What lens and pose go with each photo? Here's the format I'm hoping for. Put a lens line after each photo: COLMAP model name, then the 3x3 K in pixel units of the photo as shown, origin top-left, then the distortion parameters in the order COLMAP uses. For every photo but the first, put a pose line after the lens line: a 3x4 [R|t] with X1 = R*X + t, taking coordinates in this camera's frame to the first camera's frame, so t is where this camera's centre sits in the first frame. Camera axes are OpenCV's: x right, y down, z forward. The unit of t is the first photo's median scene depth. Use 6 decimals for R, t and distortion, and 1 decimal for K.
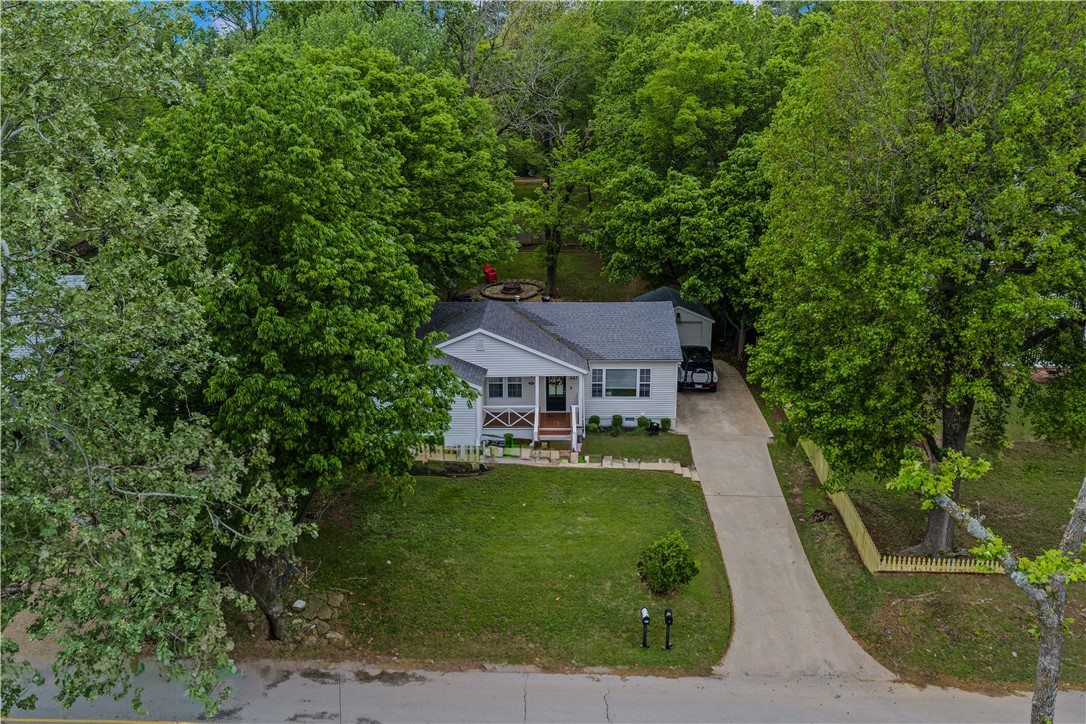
lens RADIAL K [[897.6, 0, 543.0], [0, 897.6, 362.0], [0, 0, 1]] dist [0.002831, 0.000951]
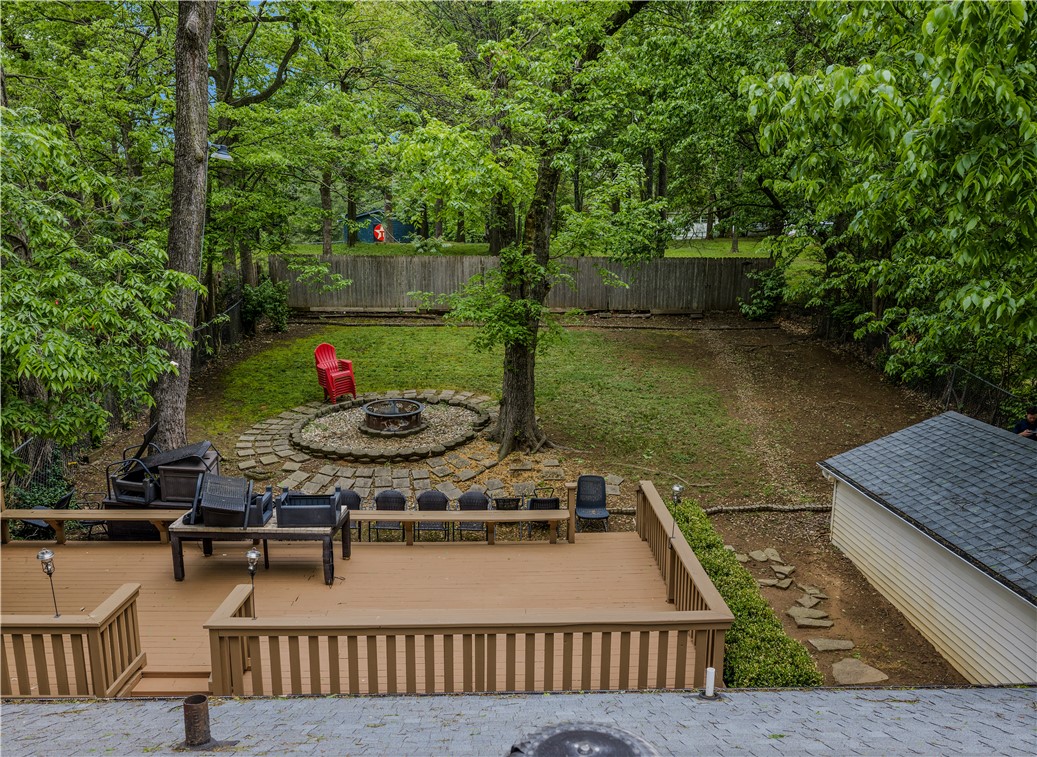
lens RADIAL K [[889.7, 0, 518.5], [0, 889.7, 378.5], [0, 0, 1]] dist [0.002682, 0.000516]
pose [[0.999498, -0.005762, 0.031163, 0.000021], [0.008859, 0.994930, -0.100176, -0.100308], [-0.030428, 0.100402, 0.994482, 1.066066]]
